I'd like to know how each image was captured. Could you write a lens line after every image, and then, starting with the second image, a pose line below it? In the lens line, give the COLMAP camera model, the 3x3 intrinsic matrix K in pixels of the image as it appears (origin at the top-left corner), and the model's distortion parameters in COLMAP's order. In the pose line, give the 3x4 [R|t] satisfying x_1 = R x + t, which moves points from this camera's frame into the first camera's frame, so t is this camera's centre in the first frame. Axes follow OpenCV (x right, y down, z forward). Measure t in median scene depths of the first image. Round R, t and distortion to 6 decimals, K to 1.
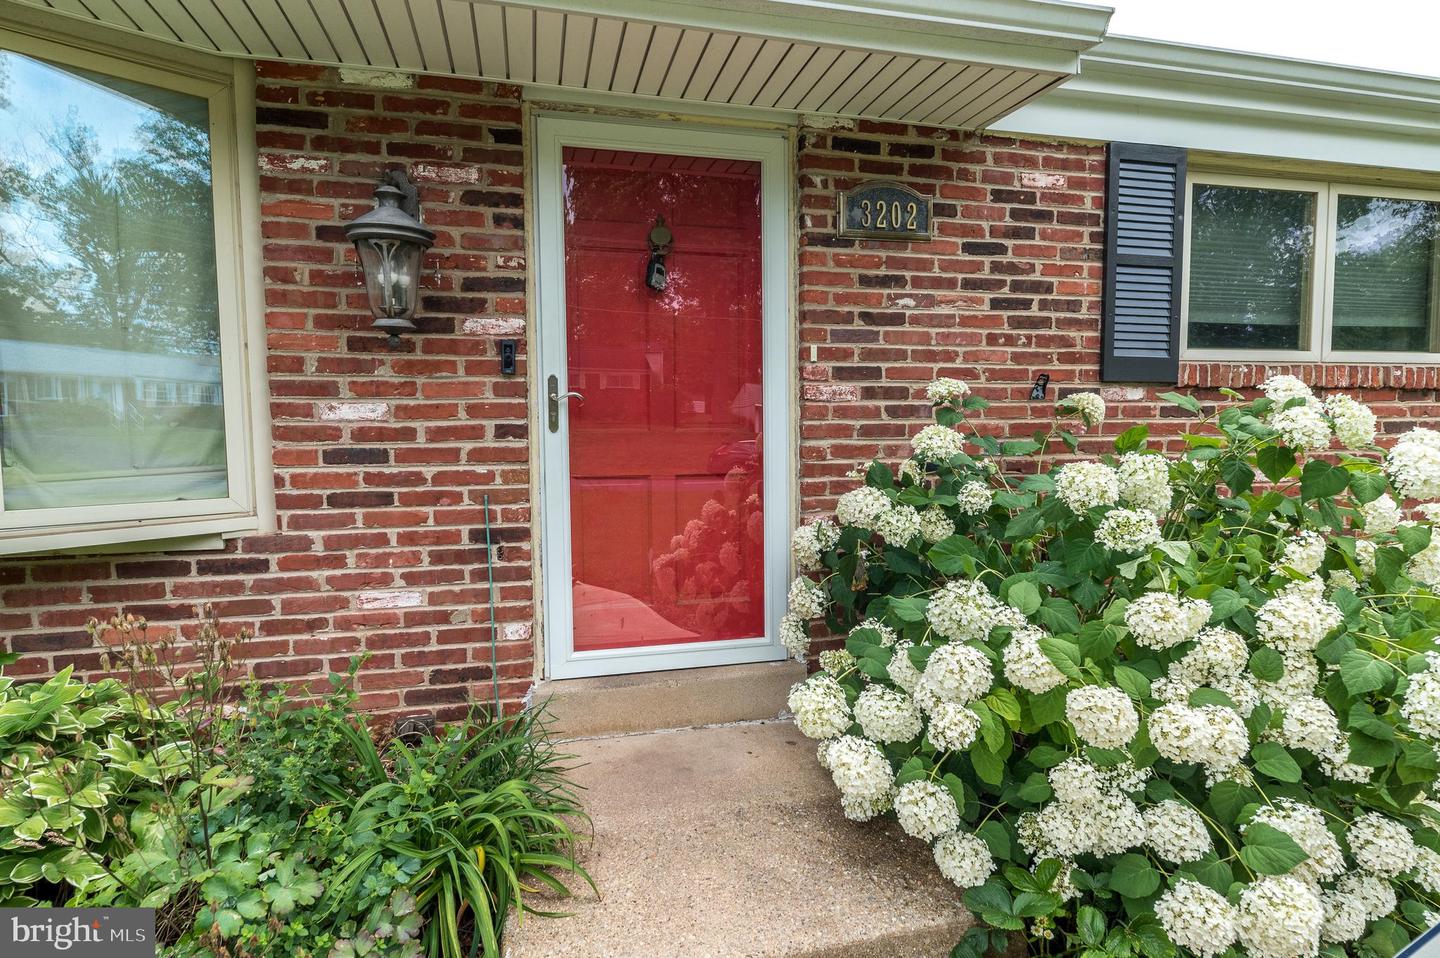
lens RADIAL K [[756.8, 0, 709.9], [0, 756.8, 474.4], [0, 0, 1]] dist [0.000203, 0.003266]
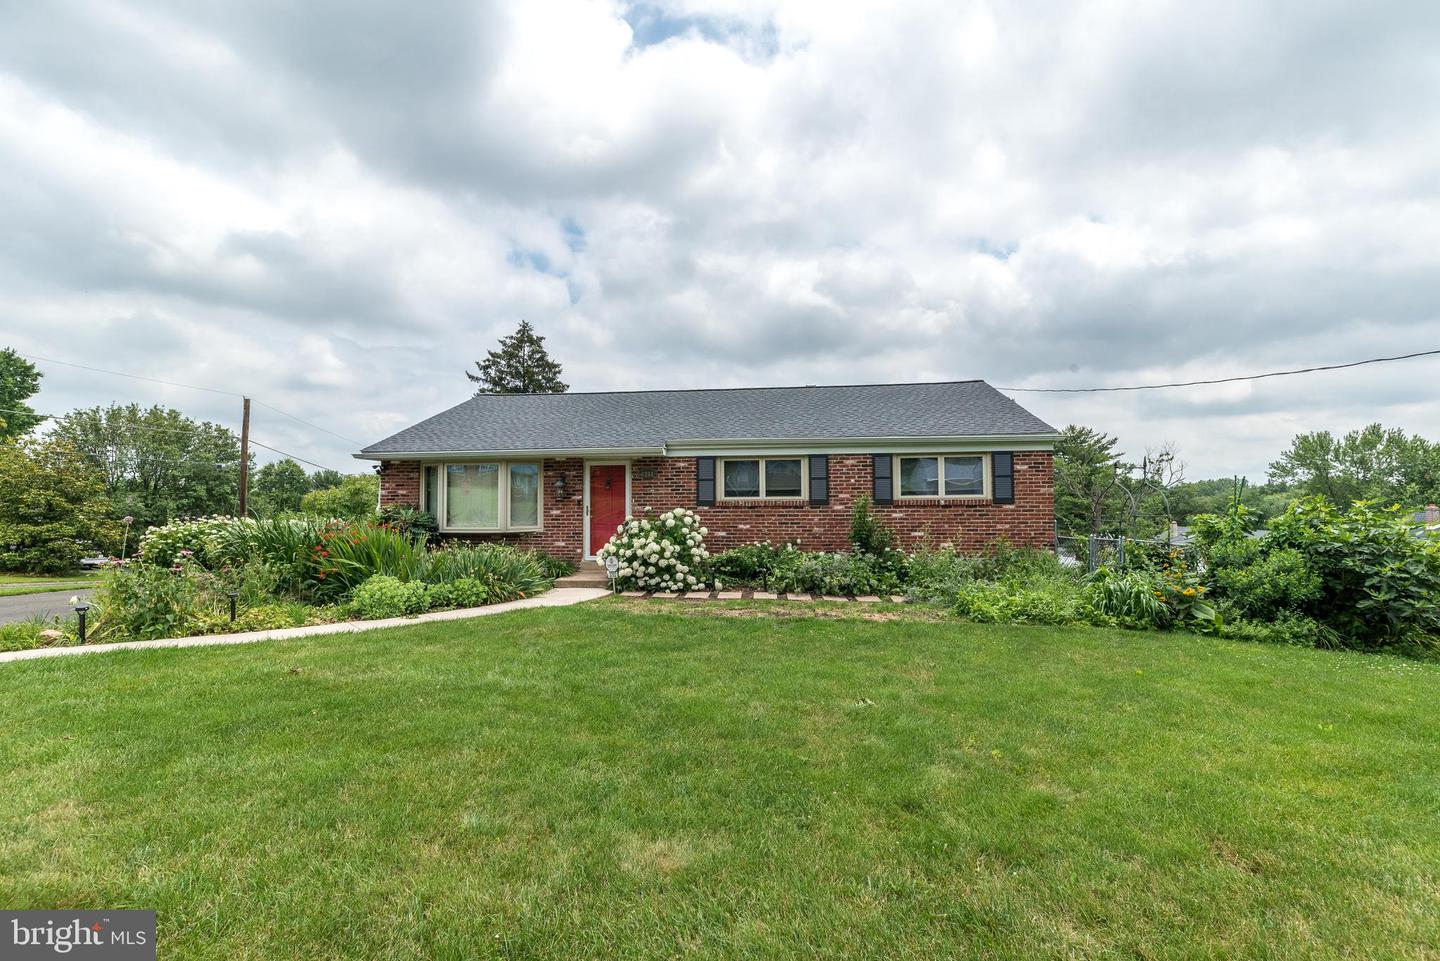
lens RADIAL K [[628.1, 0, 721.8], [0, 628.1, 482.0], [0, 0, 1]] dist [0.005198, 0.001432]
pose [[0.935268, -0.015863, -0.353584, 2.473831], [-0.024255, 0.993774, -0.108741, 0.185366], [0.353107, 0.110278, 0.929061, -3.128320]]
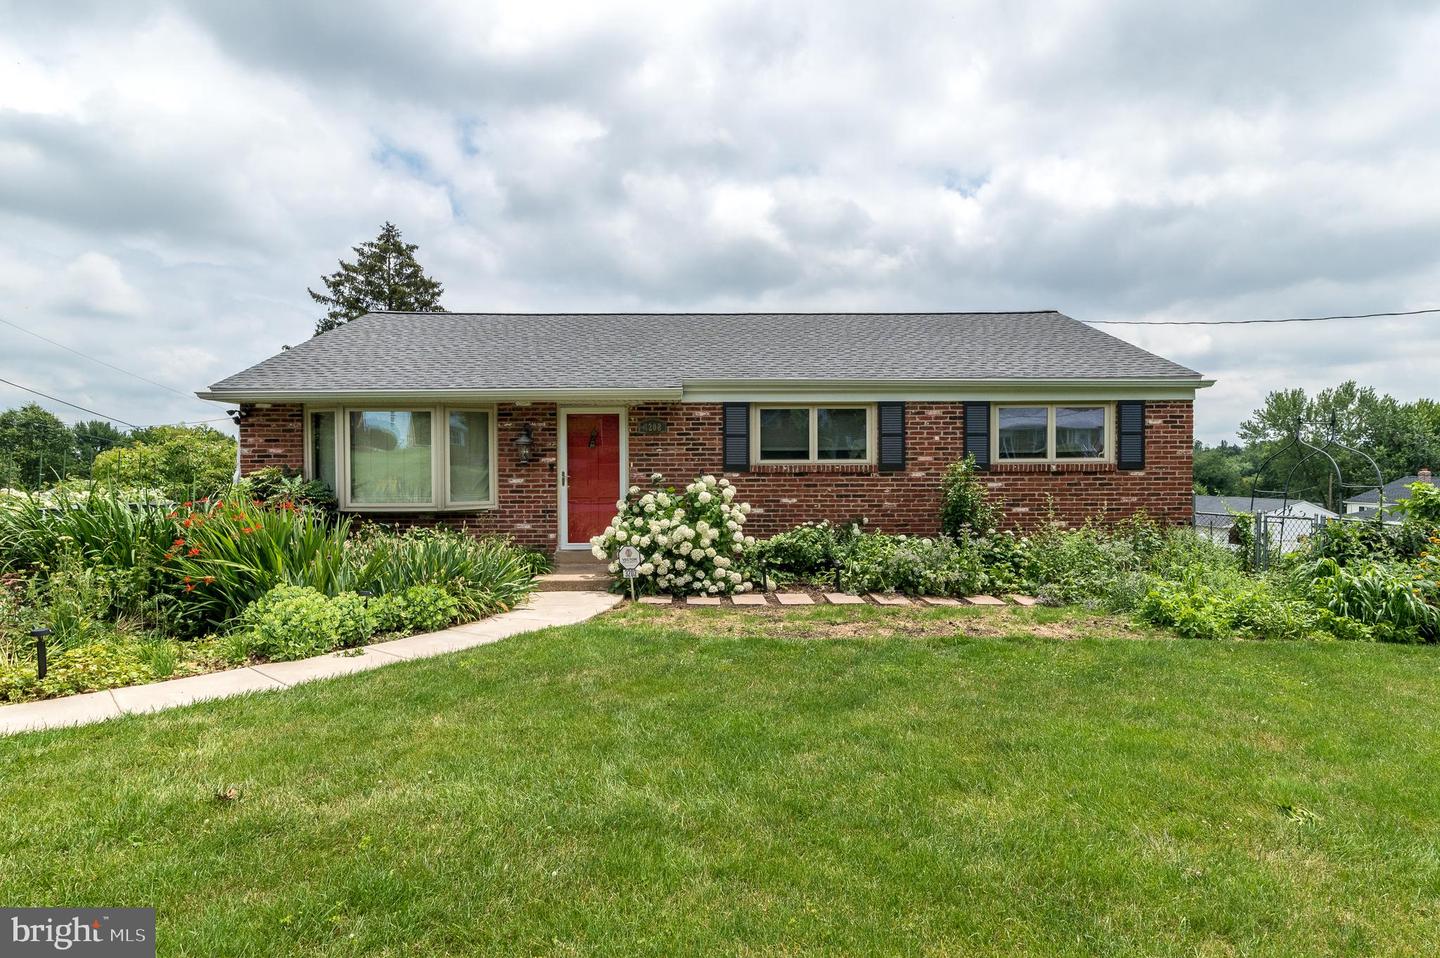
lens RADIAL K [[756.8, 0, 725.0], [0, 756.8, 478.3], [0, 0, 1]] dist [0.000203, 0.003266]
pose [[0.974363, 0.001330, -0.224977, 1.549488], [-0.015588, 0.997978, -0.061611, 0.138468], [0.224441, 0.063539, 0.972414, -2.732490]]
